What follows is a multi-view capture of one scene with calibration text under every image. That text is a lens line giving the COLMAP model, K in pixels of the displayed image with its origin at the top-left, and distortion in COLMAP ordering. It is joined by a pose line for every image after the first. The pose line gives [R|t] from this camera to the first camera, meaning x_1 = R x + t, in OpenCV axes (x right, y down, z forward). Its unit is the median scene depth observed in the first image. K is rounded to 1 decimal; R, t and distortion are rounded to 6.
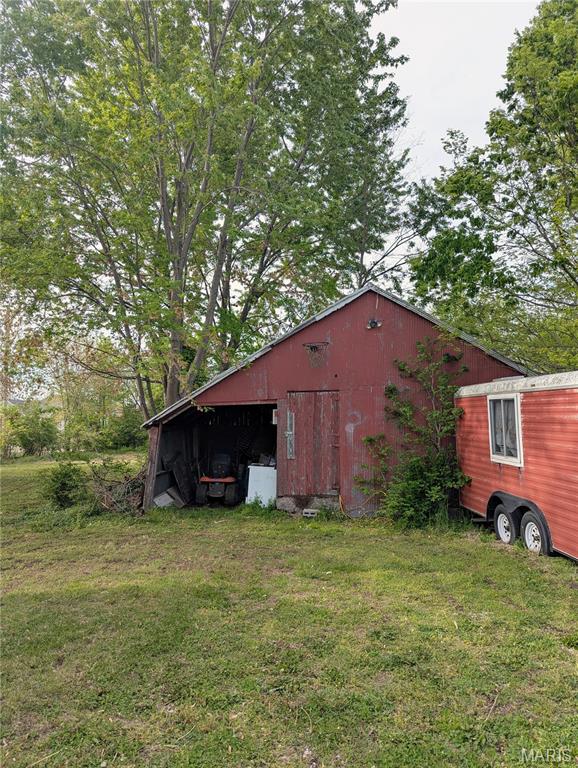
lens RADIAL K [[535.5, 0, 289.0], [0, 535.5, 371.2], [0, 0, 1]] dist [0.001991, -0.000014]
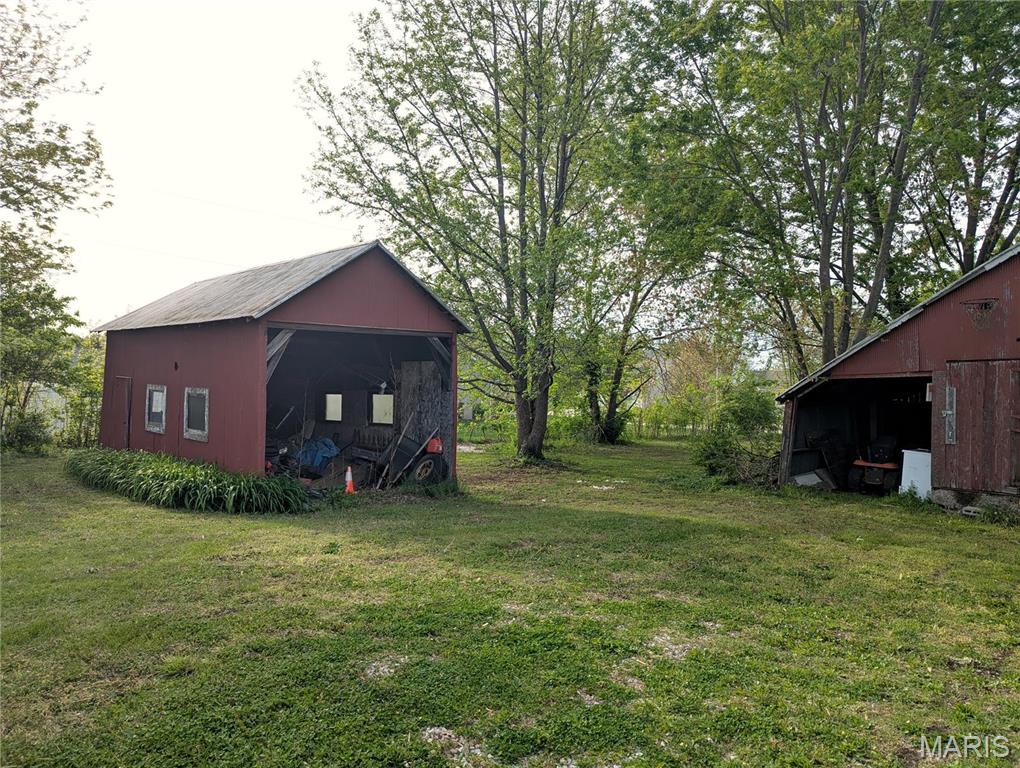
lens RADIAL K [[711.2, 0, 510.0], [0, 711.2, 384.0], [0, 0, 1]] dist [0.001991, -0.000014]
pose [[0.690612, 0.011094, -0.723140, 0.321542], [0.041594, 0.997618, 0.055028, -0.014975], [0.722028, -0.068081, 0.688506, -0.224215]]
